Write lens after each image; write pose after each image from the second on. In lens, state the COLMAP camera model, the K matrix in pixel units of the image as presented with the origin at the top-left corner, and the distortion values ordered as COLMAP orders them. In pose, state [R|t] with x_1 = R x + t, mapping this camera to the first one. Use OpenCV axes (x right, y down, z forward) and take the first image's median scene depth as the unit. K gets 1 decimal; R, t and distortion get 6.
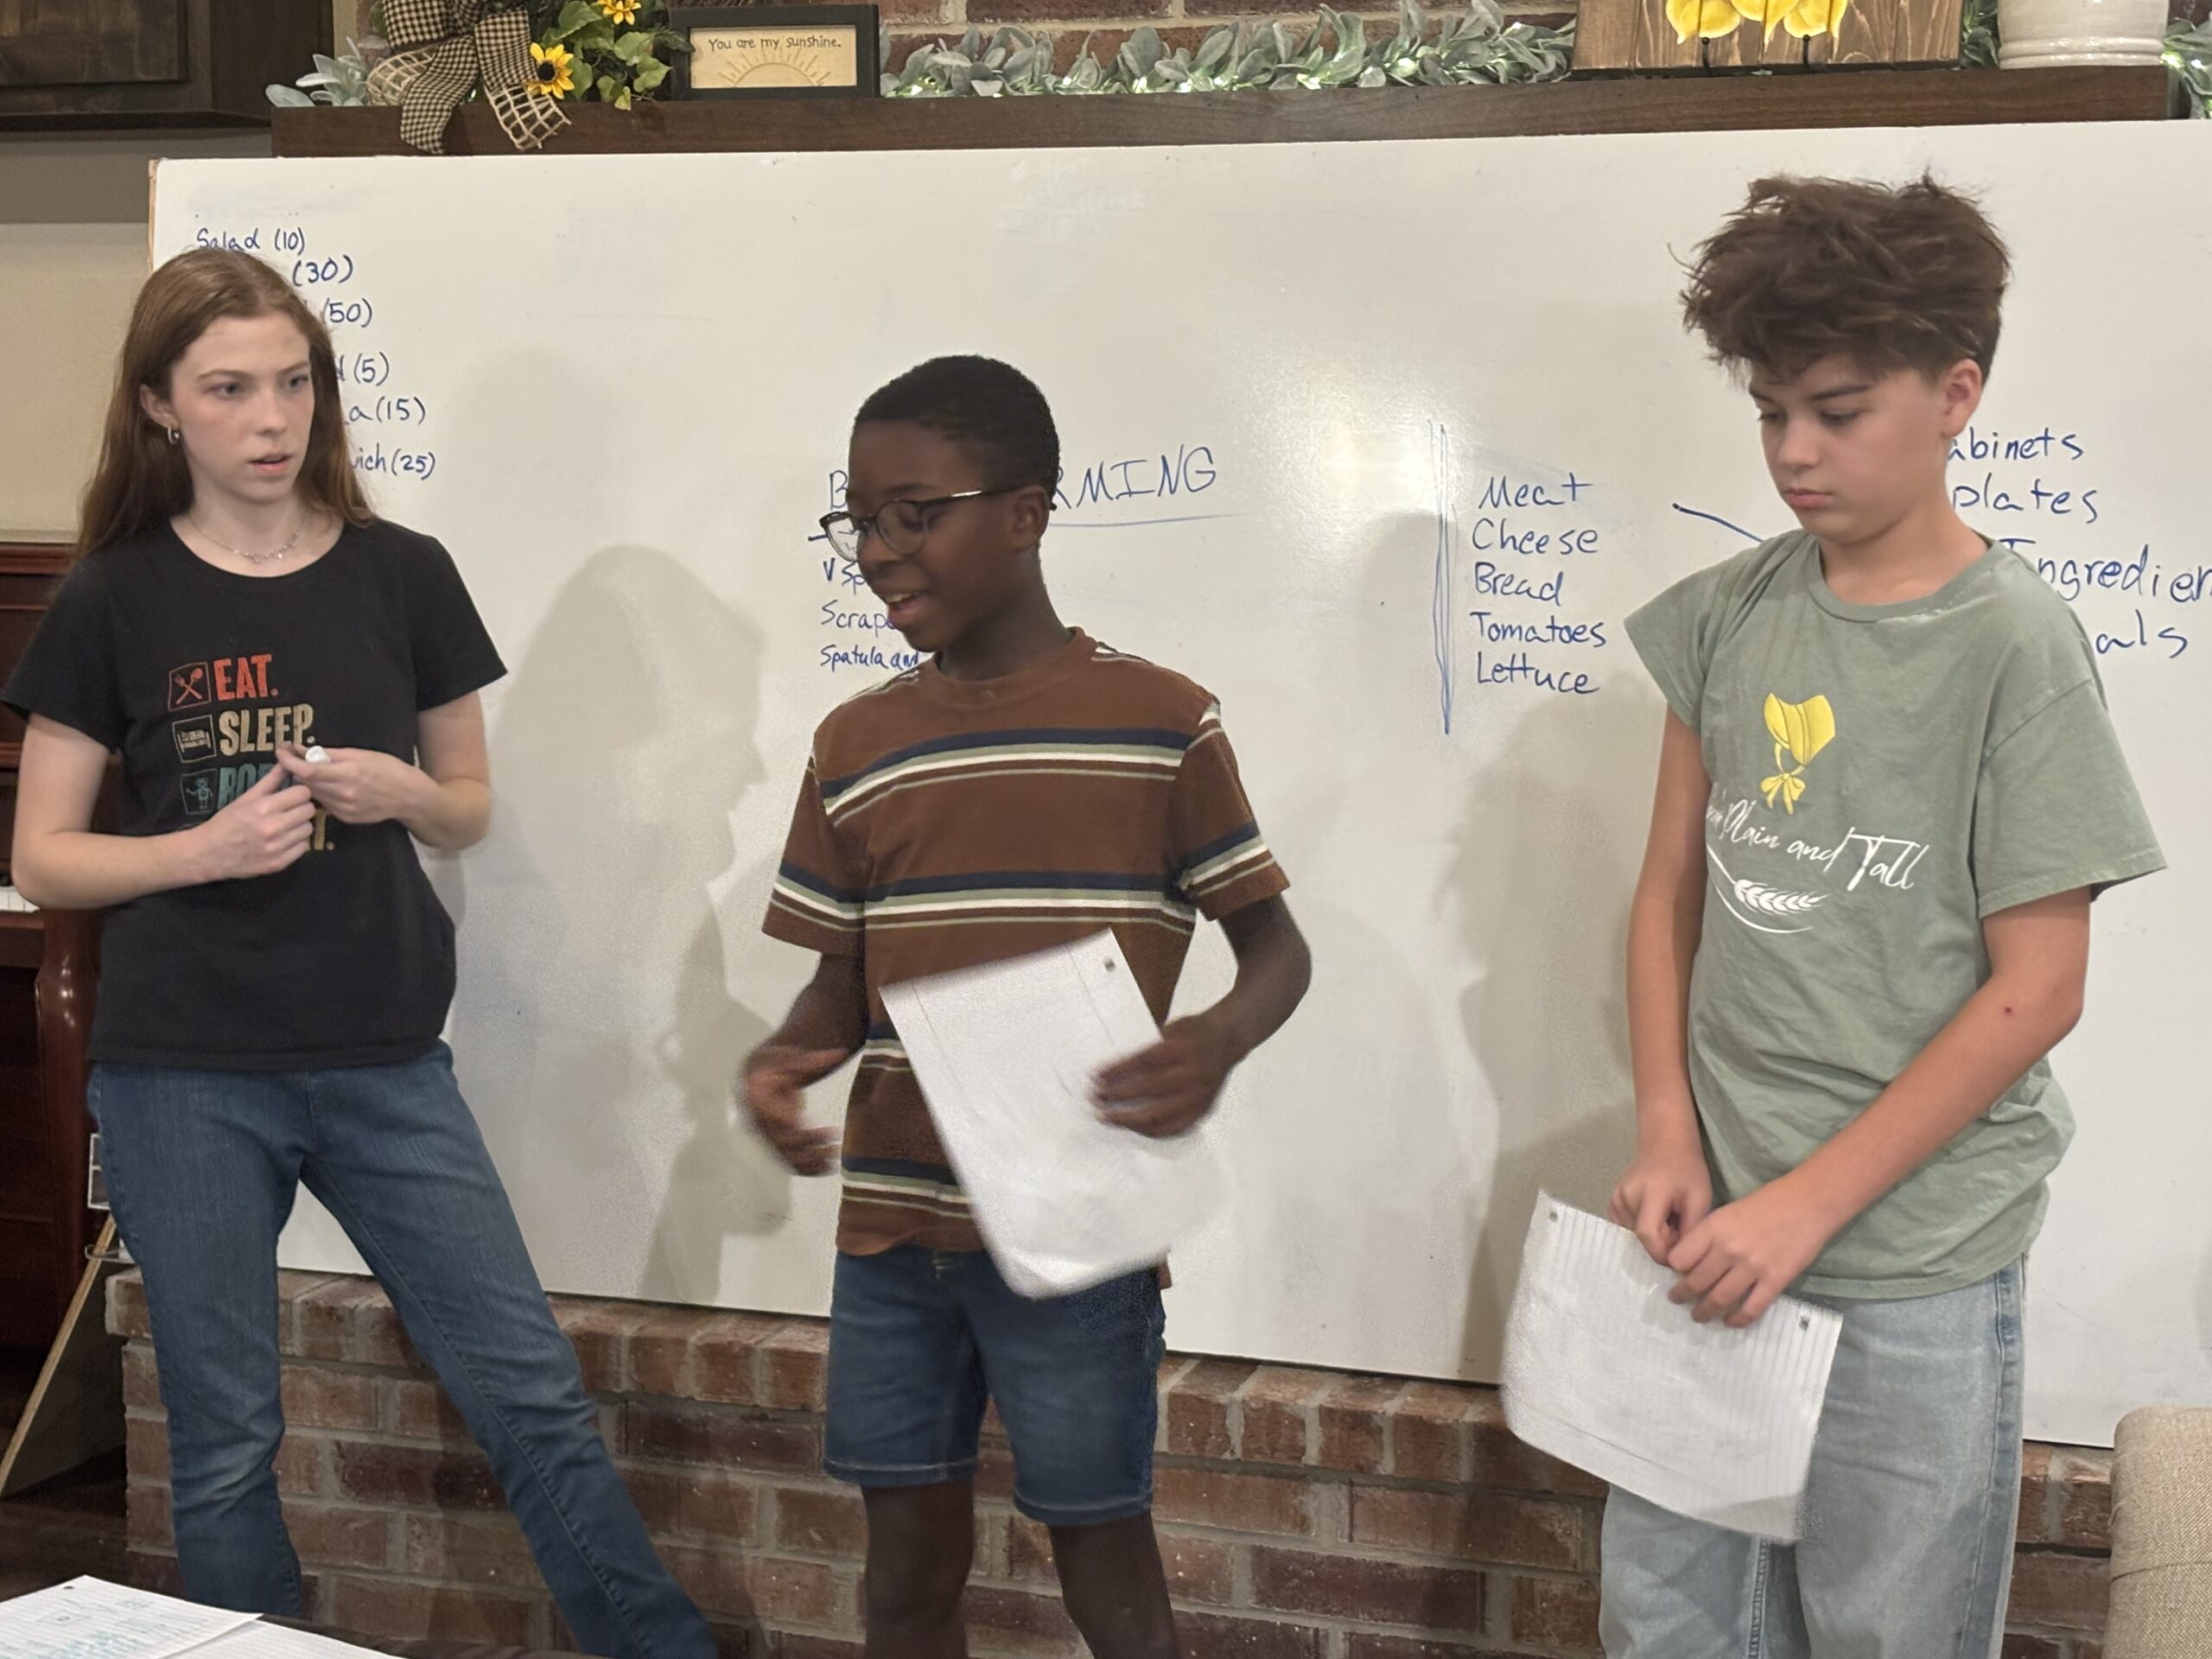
lens RADIAL K [[3551.0, 0, 1106.0], [0, 3551.0, 829.5], [0, 0, 1]] dist [0.379239, -1.979186]
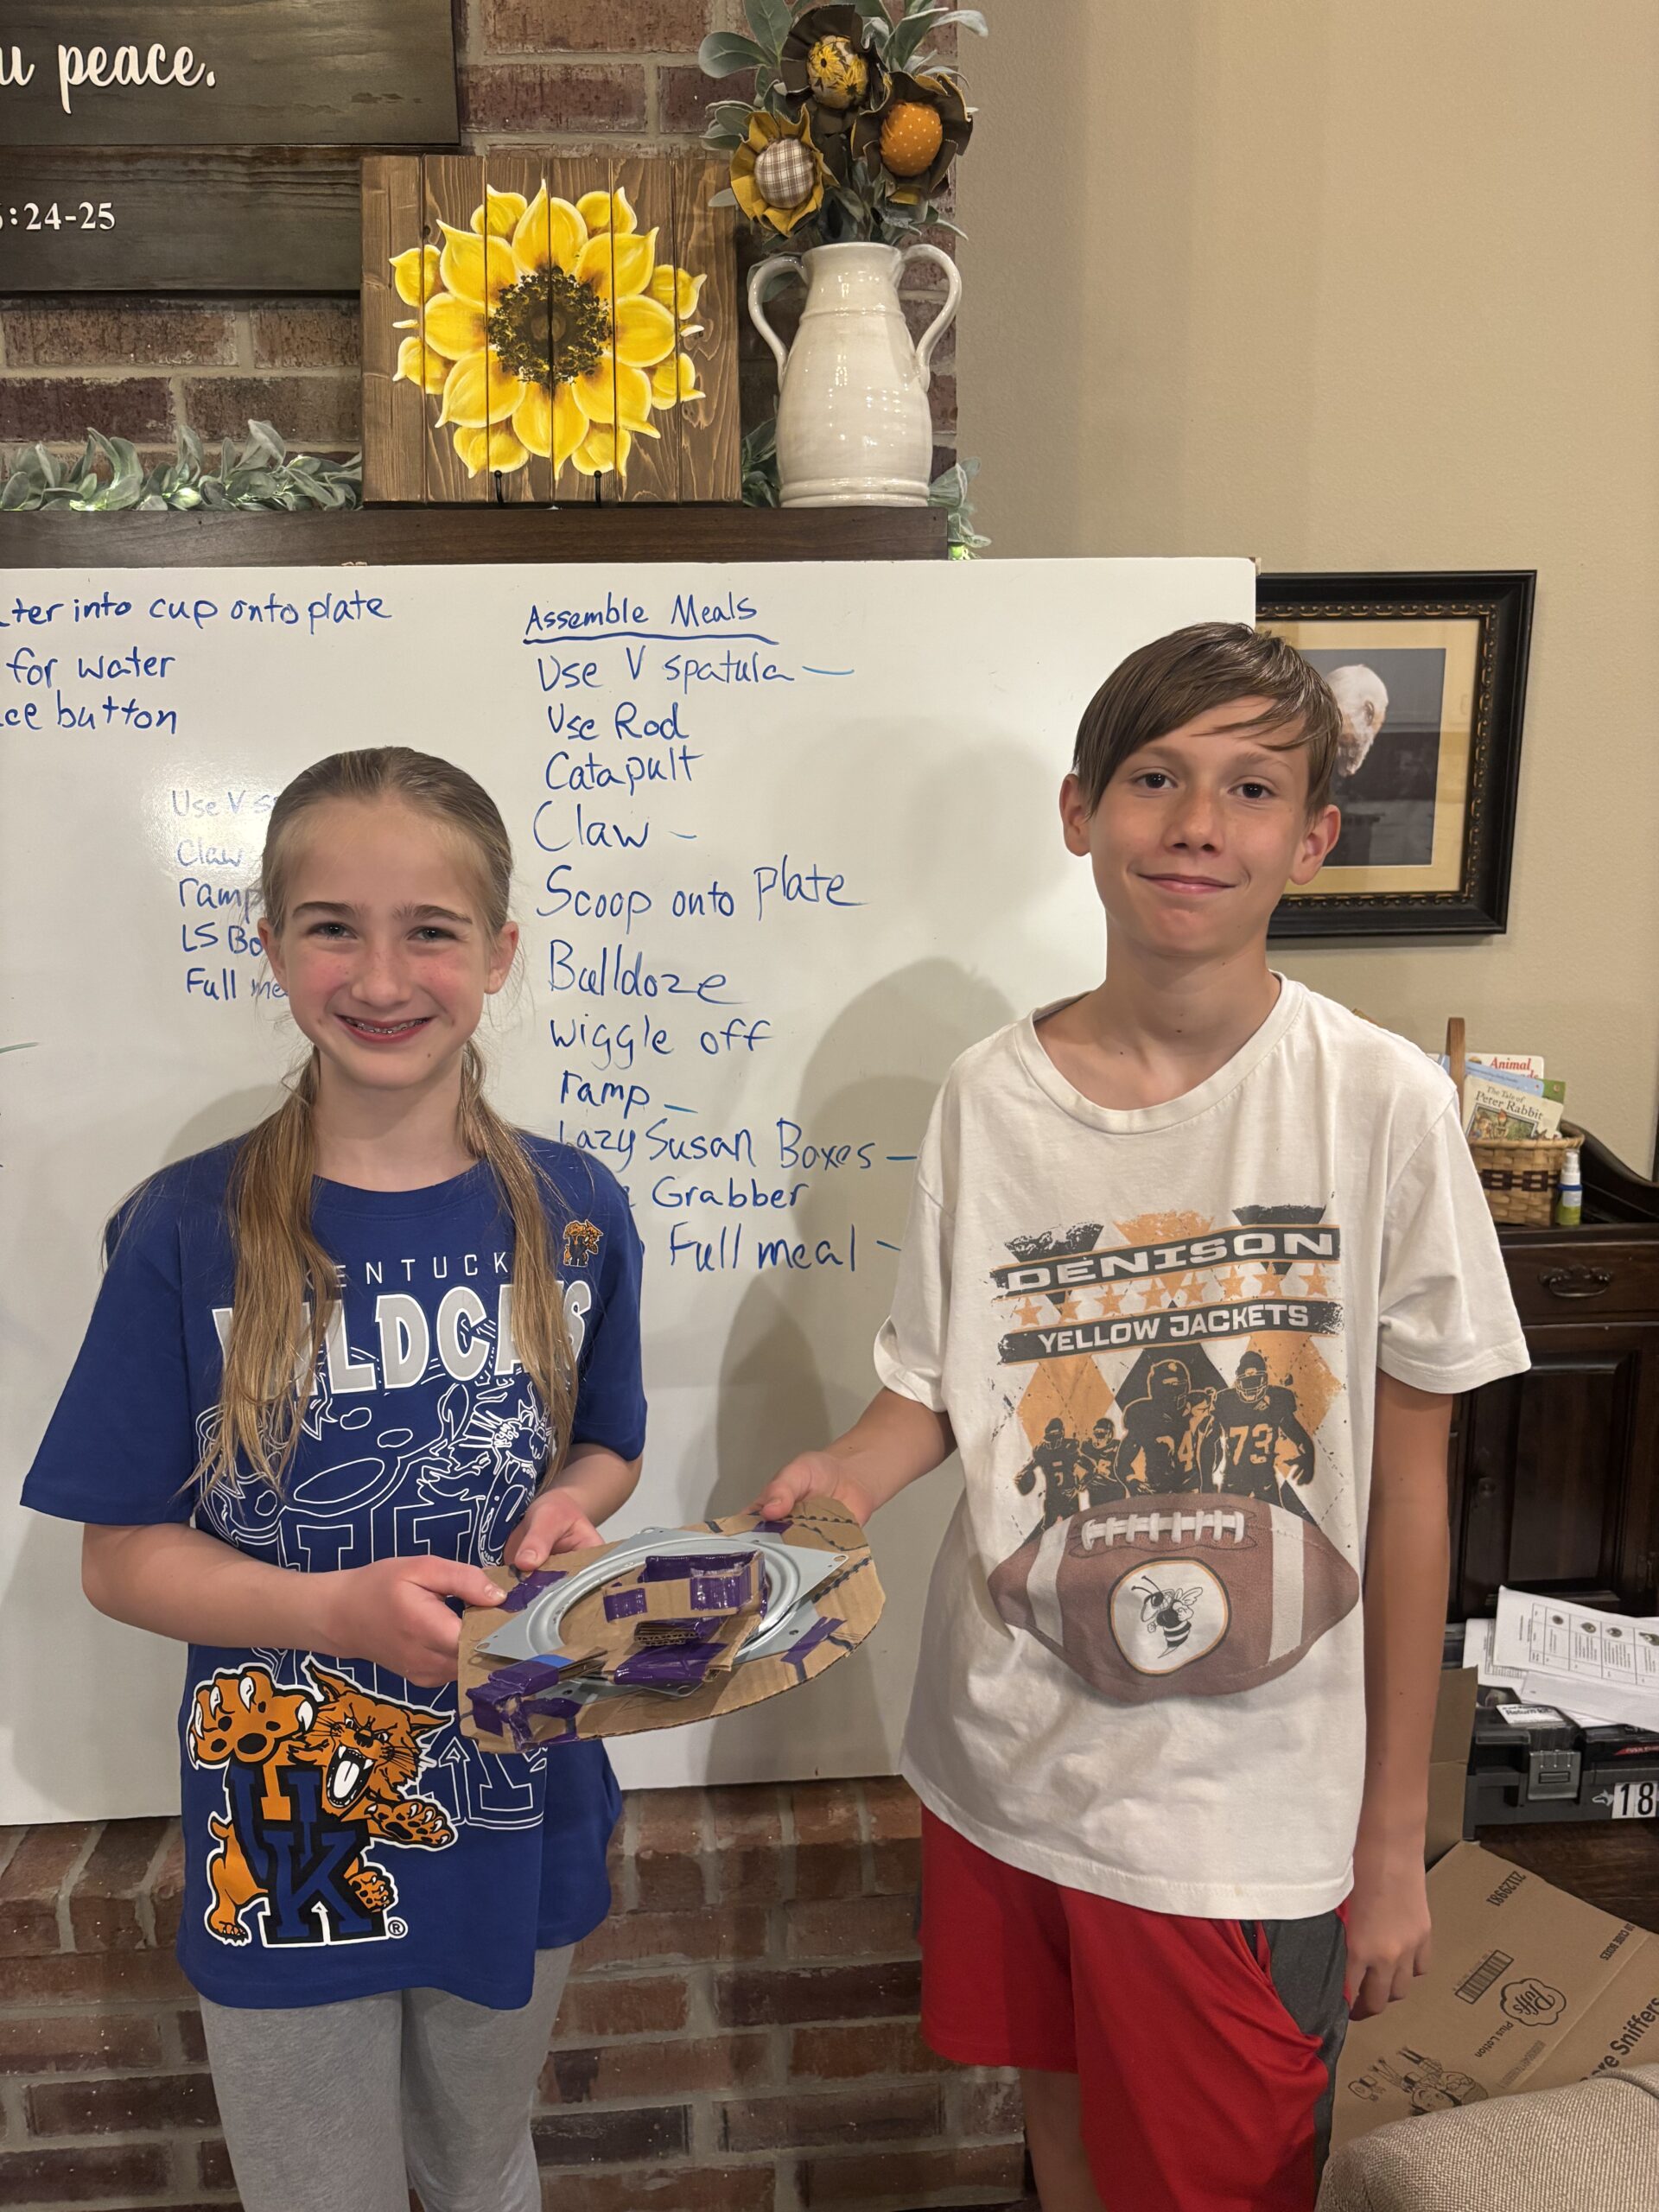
lens RADIAL K [[1665.2, 0, 829.5], [0, 1665.2, 1106.0], [0, 0, 1]] dist [0.004400, 0.006340]
pose [[0.918911, -0.102591, 0.380891, 0.055814], [0.067888, 0.992311, 0.103490, -0.084901], [-0.388579, -0.069240, 0.918810, 0.521317]]
